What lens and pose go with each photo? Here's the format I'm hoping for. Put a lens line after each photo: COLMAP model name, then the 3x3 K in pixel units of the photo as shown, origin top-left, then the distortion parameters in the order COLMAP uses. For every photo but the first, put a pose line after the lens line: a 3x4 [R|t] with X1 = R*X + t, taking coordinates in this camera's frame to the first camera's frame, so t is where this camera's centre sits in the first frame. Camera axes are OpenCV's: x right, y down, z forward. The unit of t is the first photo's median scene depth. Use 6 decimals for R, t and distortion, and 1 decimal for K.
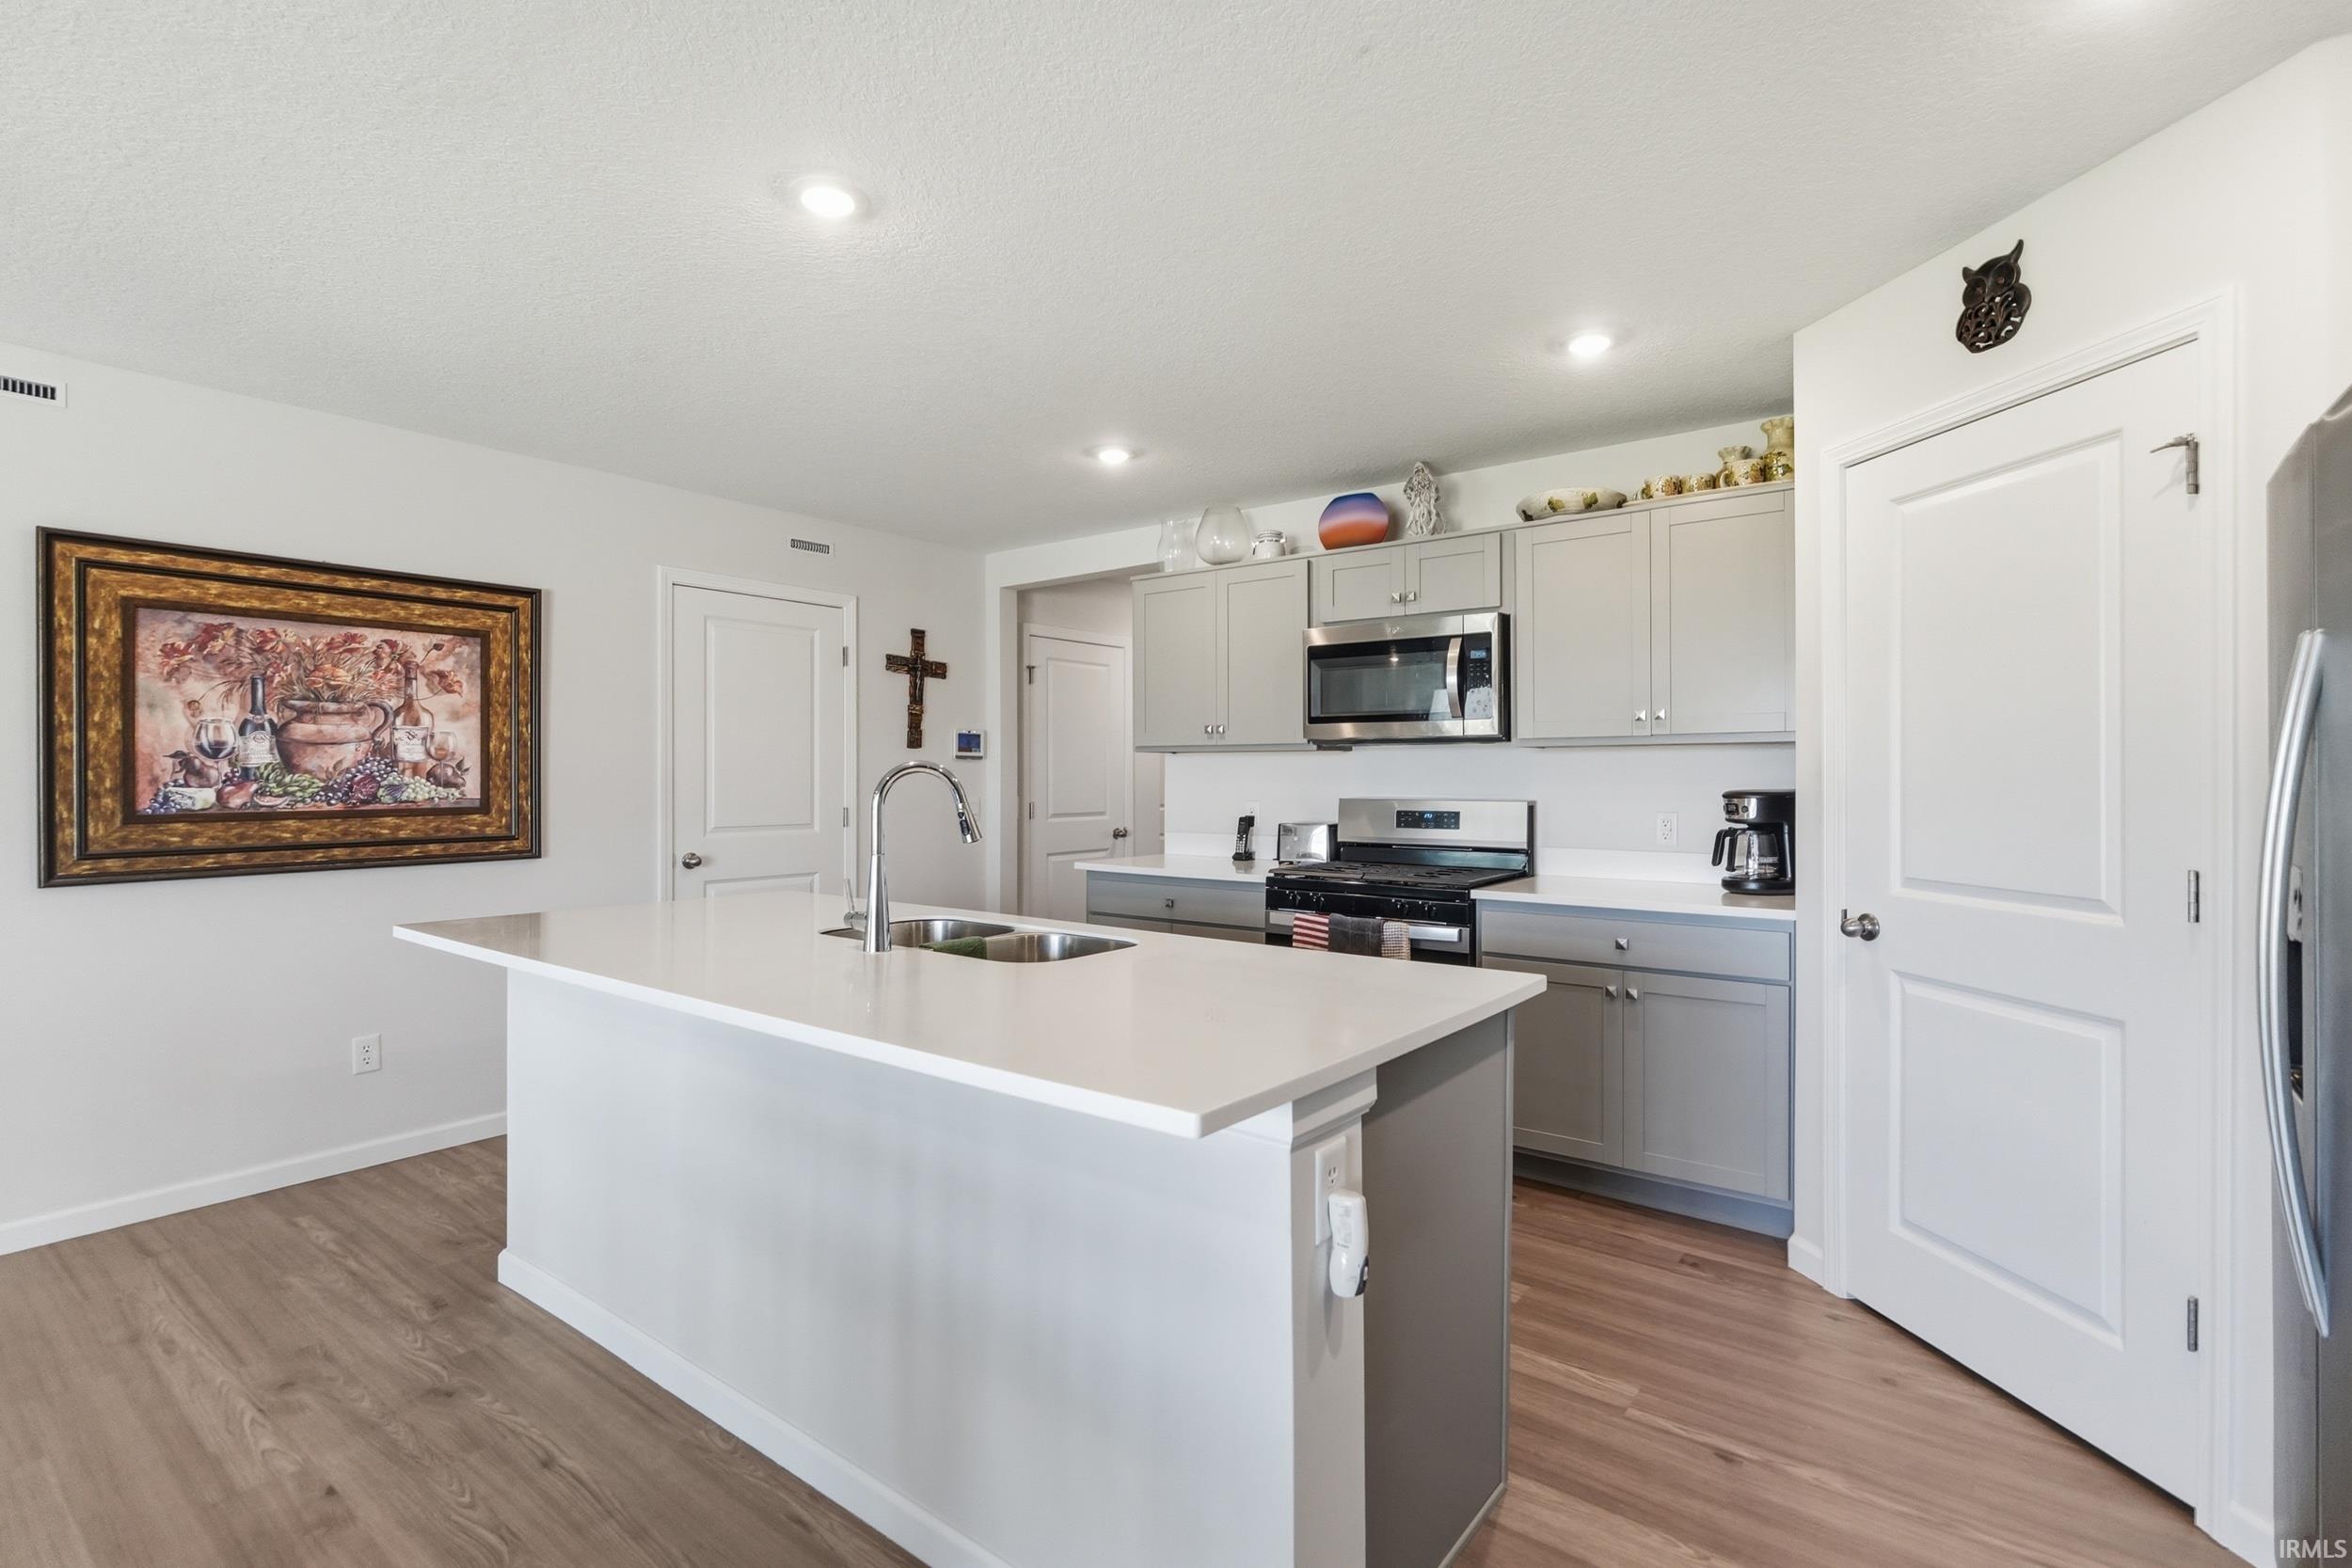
lens RADIAL K [[1104.4, 0, 1170.9], [0, 1104.4, 773.8], [0, 0, 1]] dist [0.007606, 0.000559]
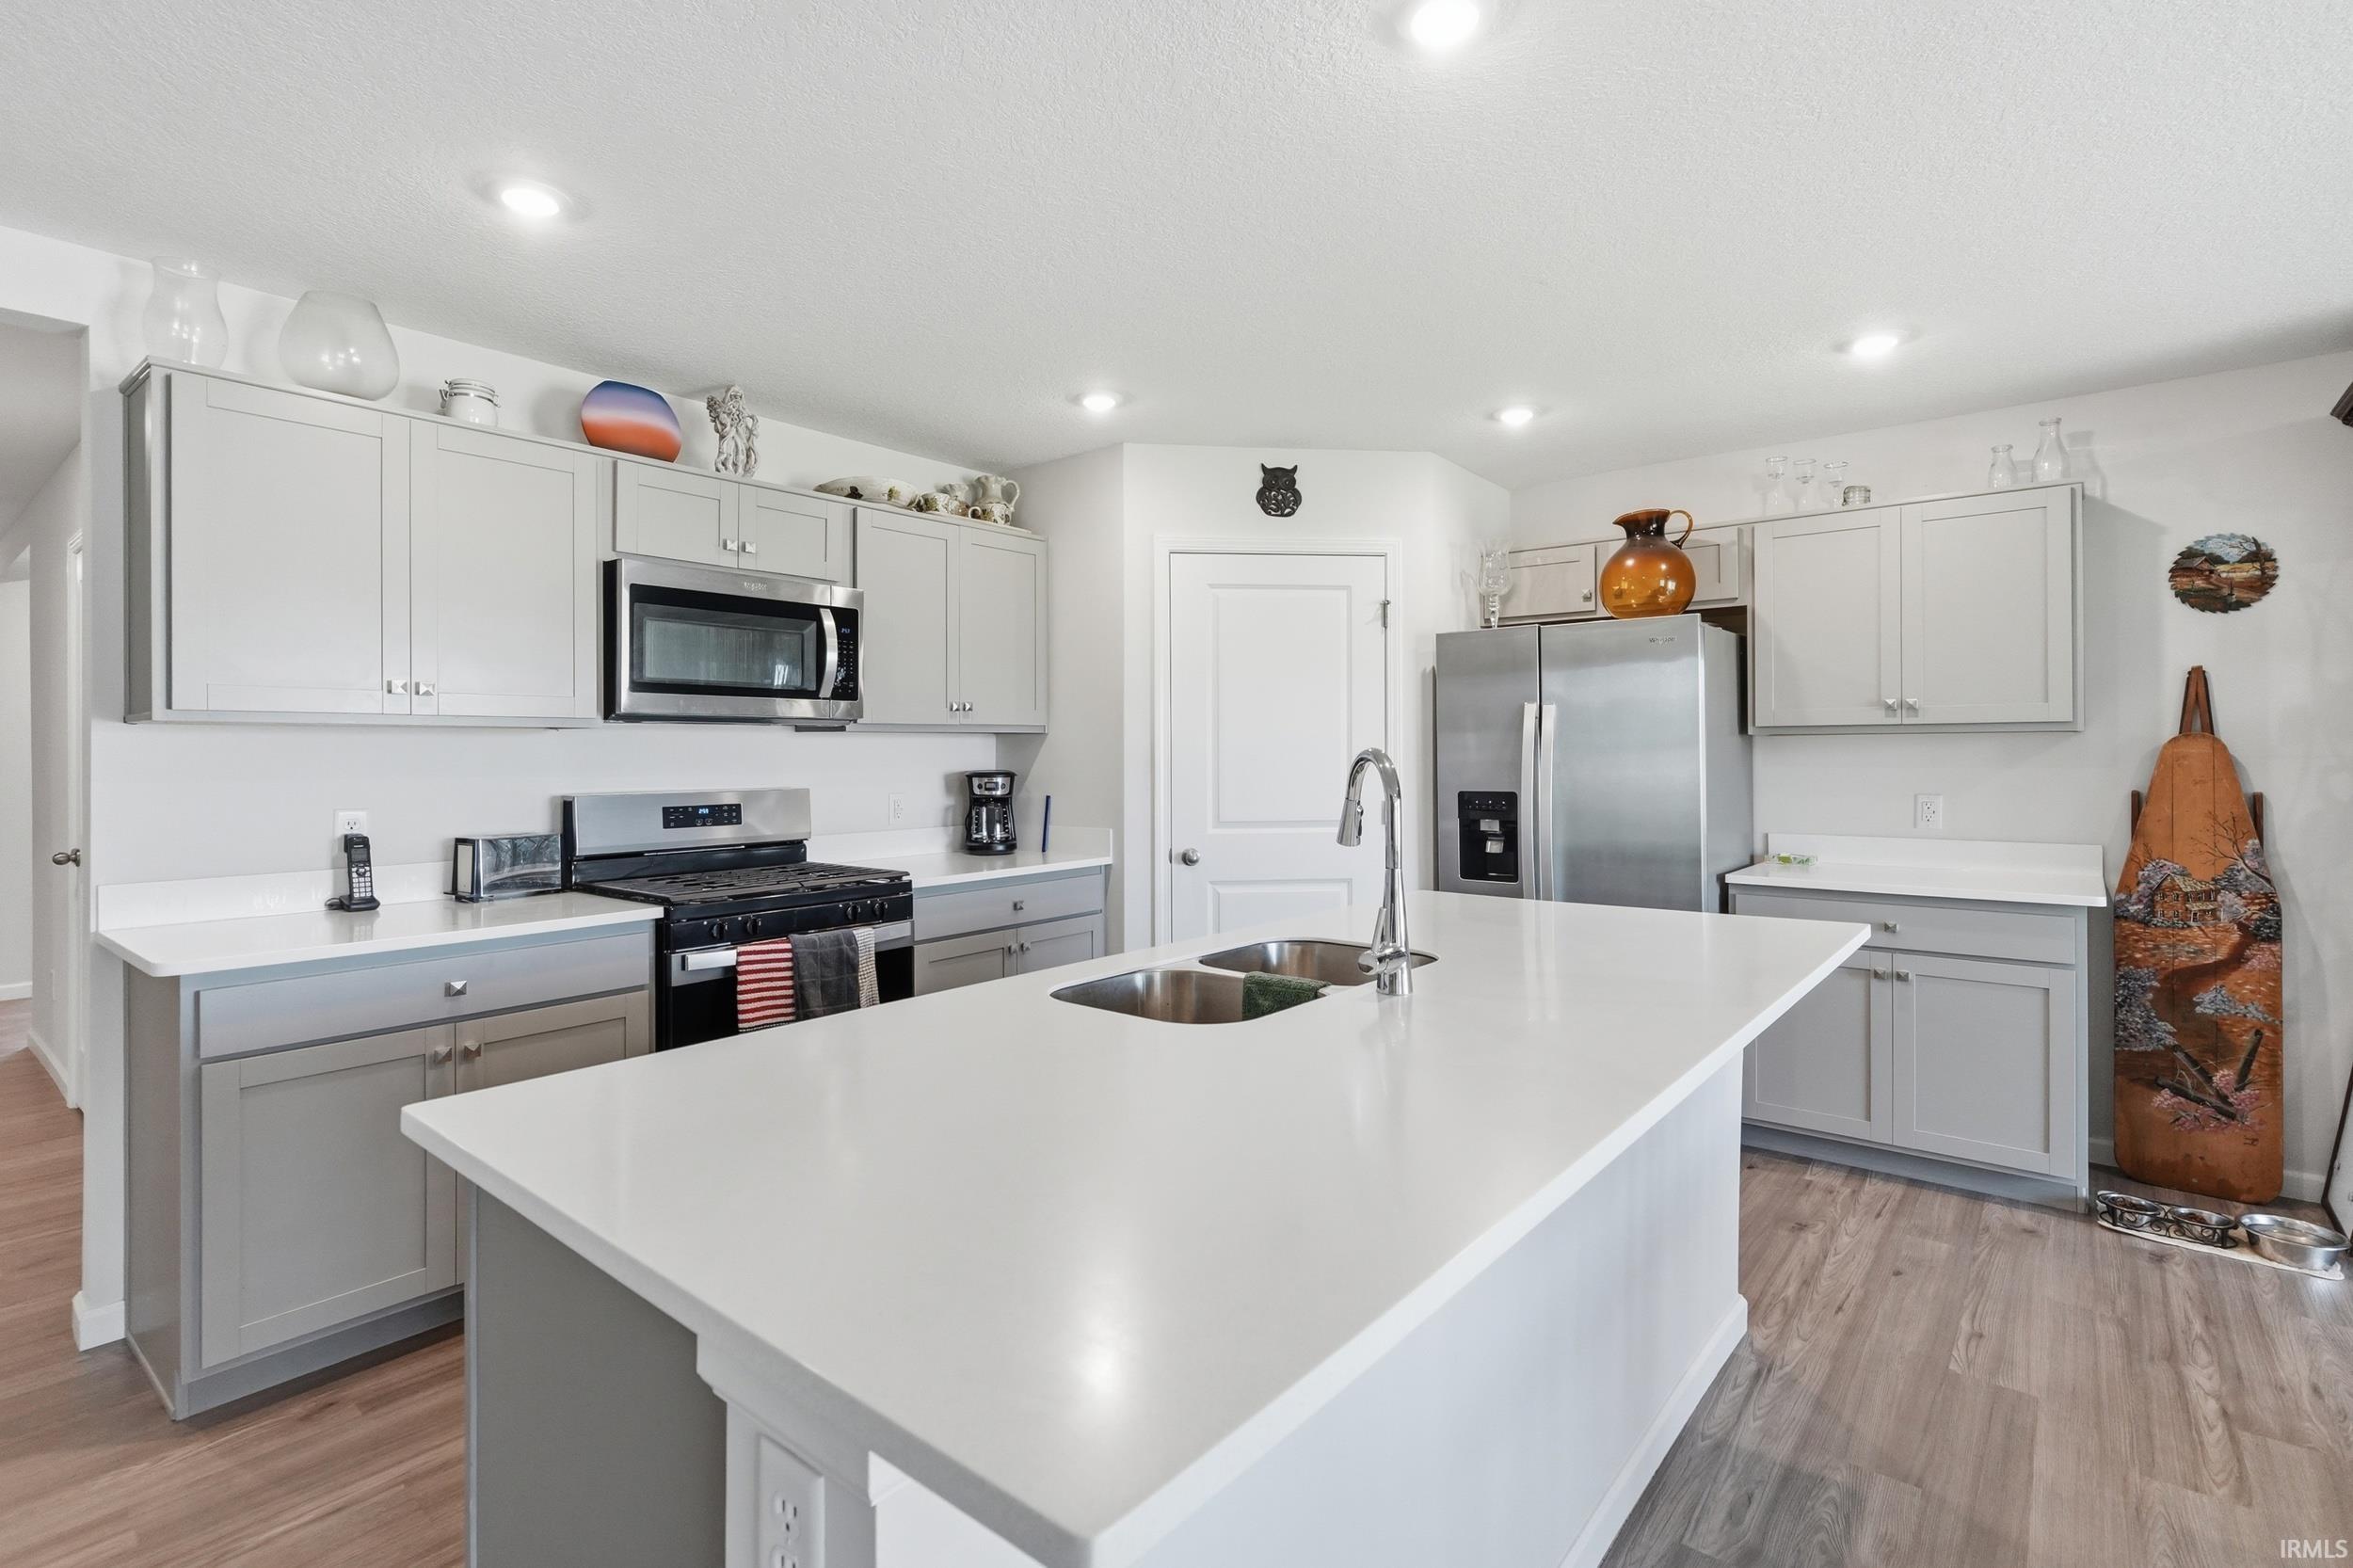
lens RADIAL K [[1116.8, 0, 1176.9], [0, 1116.8, 749.5], [0, 0, 1]] dist [0.006058, -0.000216]
pose [[0.030881, 0.003286, 0.999518, -0.754997], [0.003300, 0.999989, -0.003389, -0.004722], [-0.999518, 0.003403, 0.030870, 0.798988]]
